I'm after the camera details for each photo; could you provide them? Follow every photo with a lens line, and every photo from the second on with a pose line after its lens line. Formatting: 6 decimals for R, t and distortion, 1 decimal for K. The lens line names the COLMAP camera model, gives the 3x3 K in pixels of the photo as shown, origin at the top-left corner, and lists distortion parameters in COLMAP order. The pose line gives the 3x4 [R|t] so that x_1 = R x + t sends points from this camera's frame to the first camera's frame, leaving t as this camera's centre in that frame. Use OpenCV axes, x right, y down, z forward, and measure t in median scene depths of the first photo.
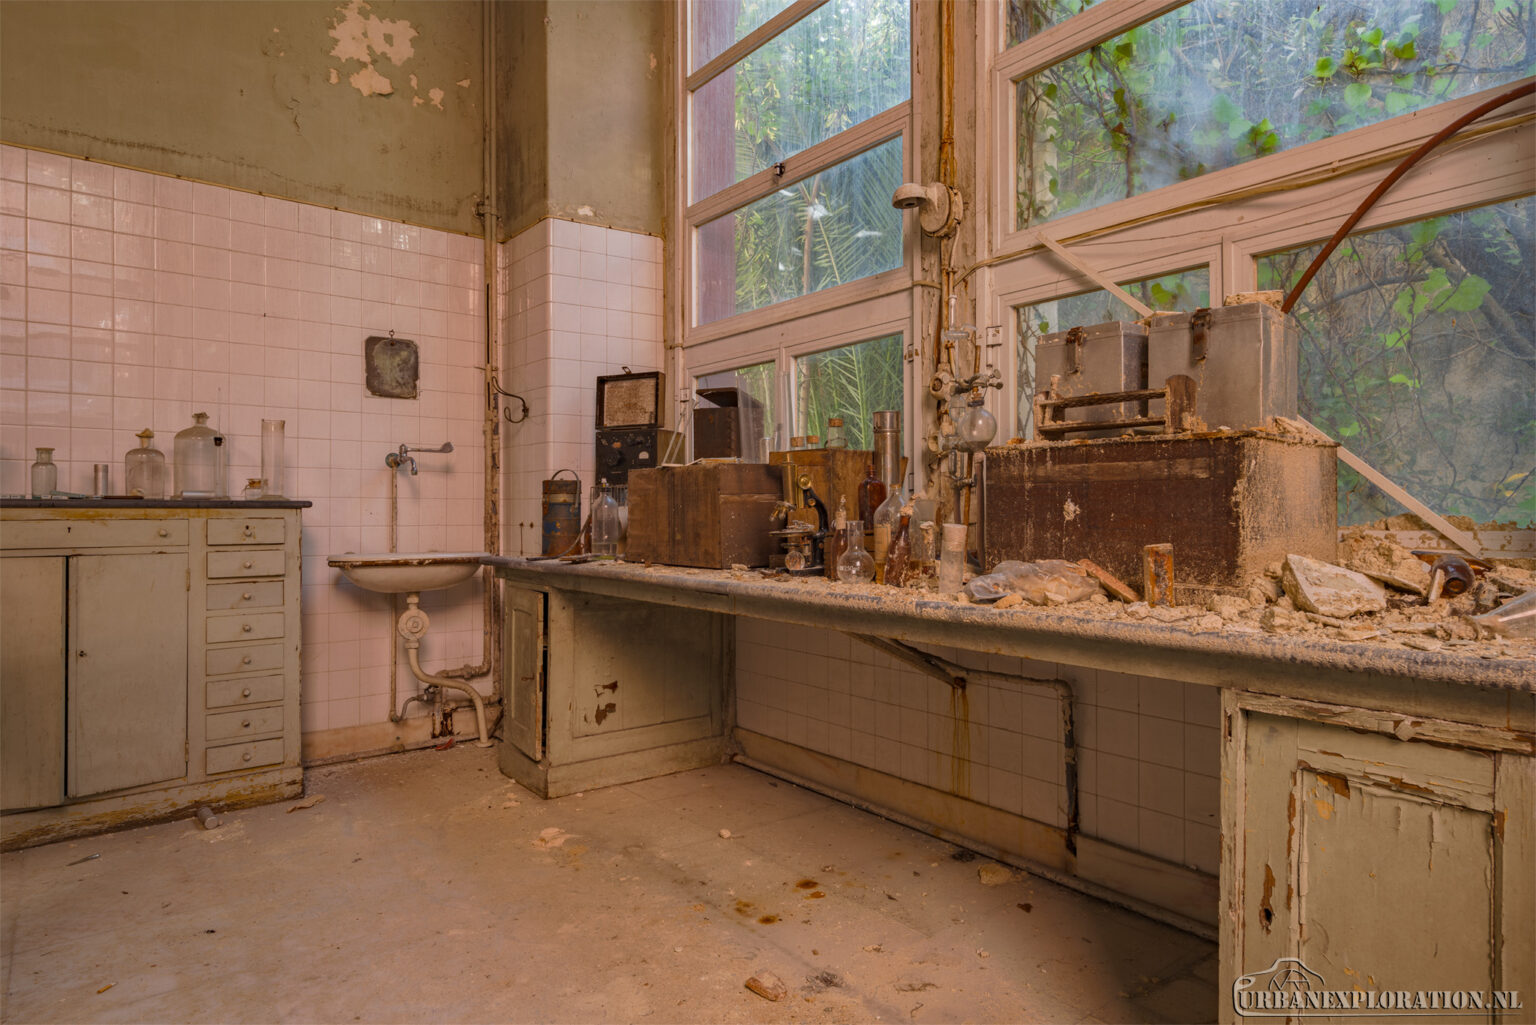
lens RADIAL K [[883.7, 0, 768.3], [0, 883.7, 512.2], [0, 0, 1]] dist [0.001466, -0.001096]
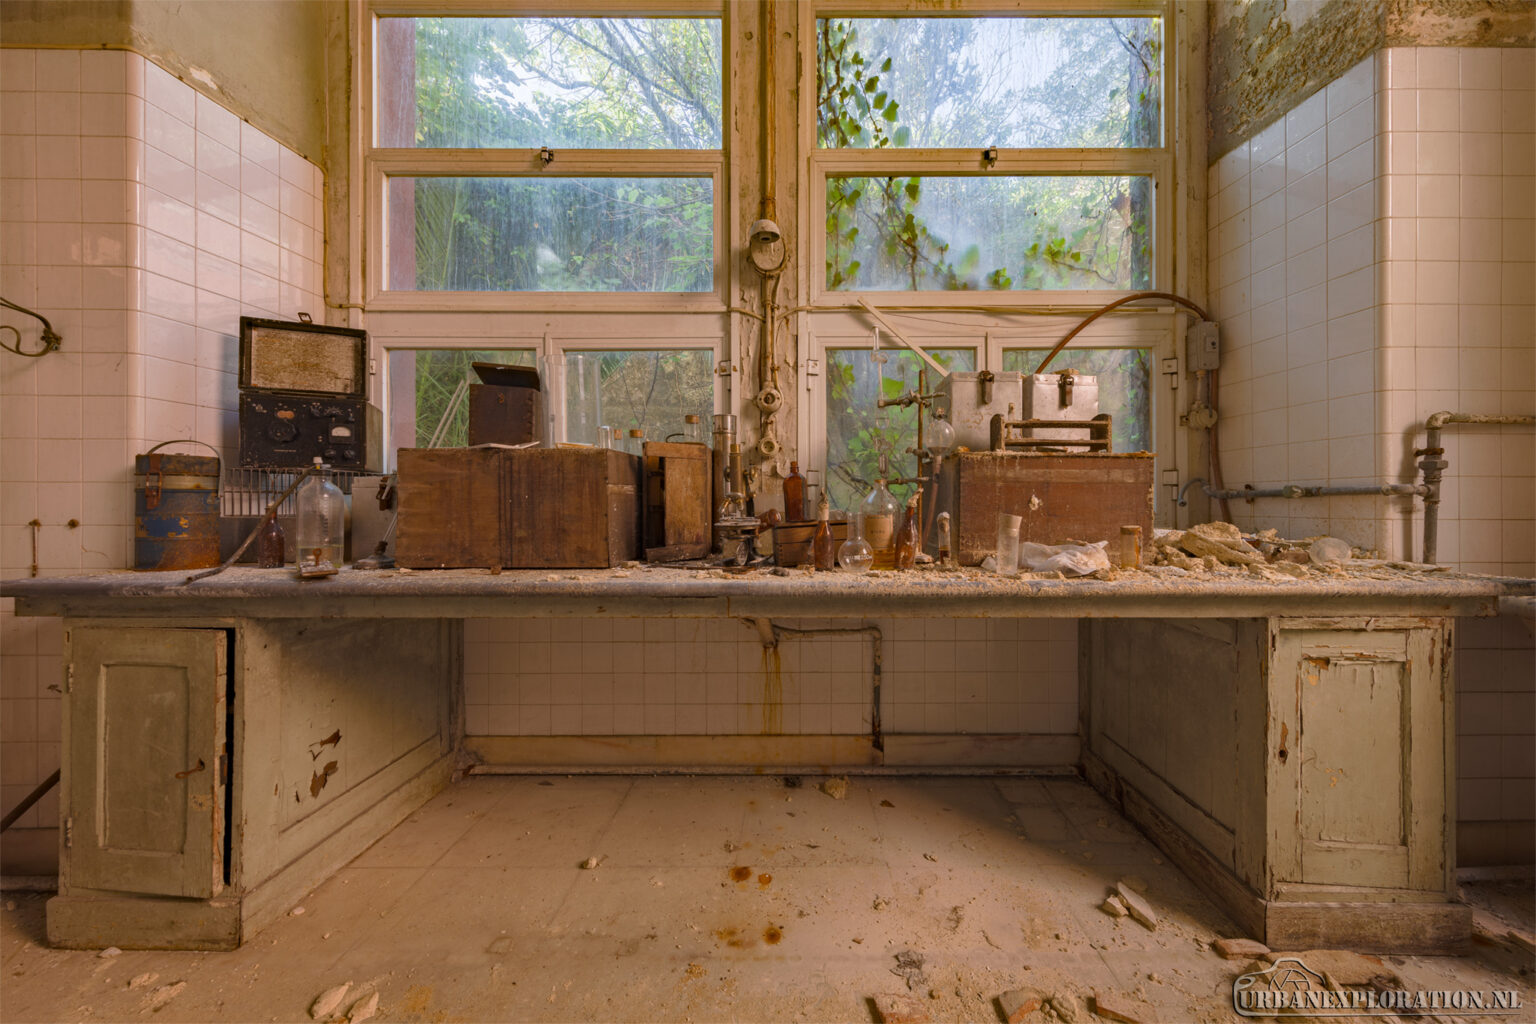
lens RADIAL K [[537.9, 0, 768.6], [0, 537.9, 509.4], [0, 0, 1]] dist [0.001681, -0.000581]
pose [[0.620547, -0.001500, 0.784168, -0.364682], [-0.001396, 0.999994, 0.003018, 0.003615], [-0.784168, -0.002967, 0.620541, 0.521177]]
